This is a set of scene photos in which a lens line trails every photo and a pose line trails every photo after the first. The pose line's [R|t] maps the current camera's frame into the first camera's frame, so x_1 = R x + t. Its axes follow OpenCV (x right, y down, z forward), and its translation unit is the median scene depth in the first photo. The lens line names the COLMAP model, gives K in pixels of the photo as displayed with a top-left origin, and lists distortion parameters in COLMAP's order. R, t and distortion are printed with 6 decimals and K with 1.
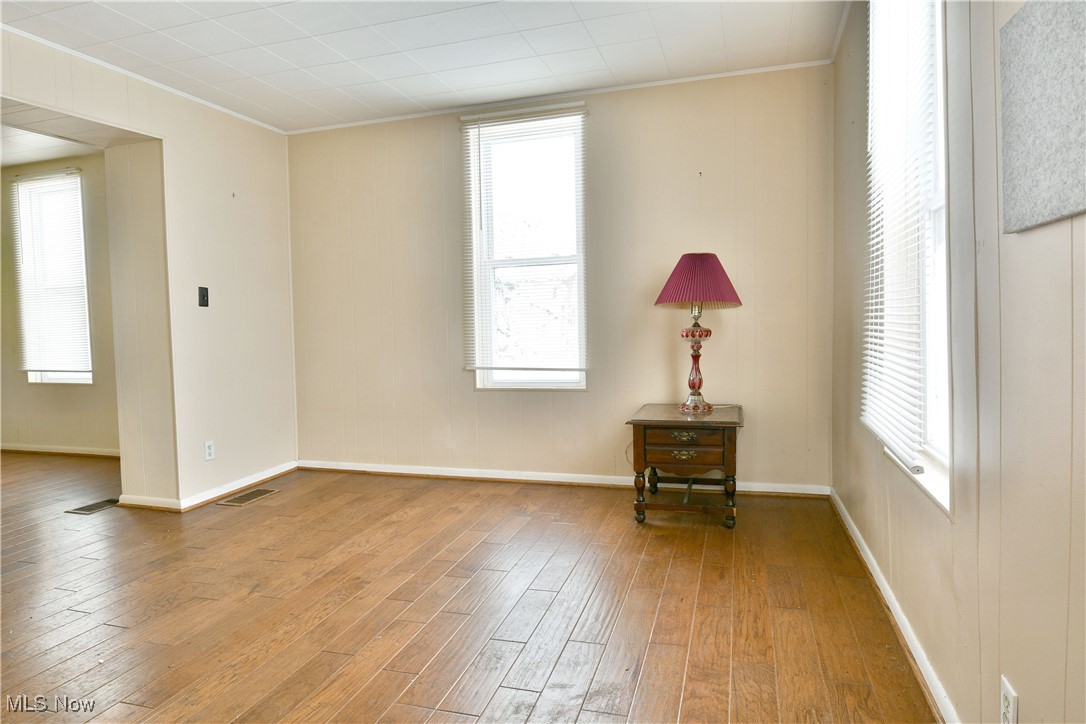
lens RADIAL K [[654.3, 0, 543.9], [0, 654.3, 367.2], [0, 0, 1]] dist [-0.022618, -0.000439]
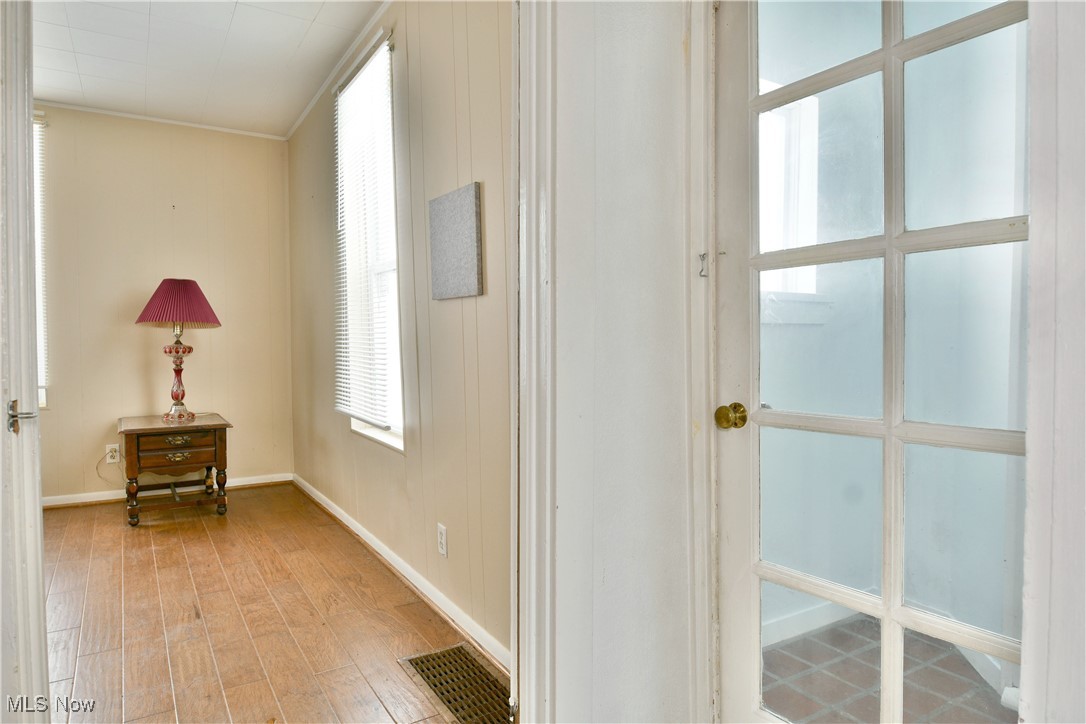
lens RADIAL K [[654.3, 0, 543.9], [0, 654.3, 367.2], [0, 0, 1]] dist [-0.022618, -0.000439]
pose [[0.647533, -0.012912, 0.761928, -0.213094], [0.035386, 0.999287, -0.013139, 0.014876], [-0.761215, 0.035469, 0.647529, -0.199426]]
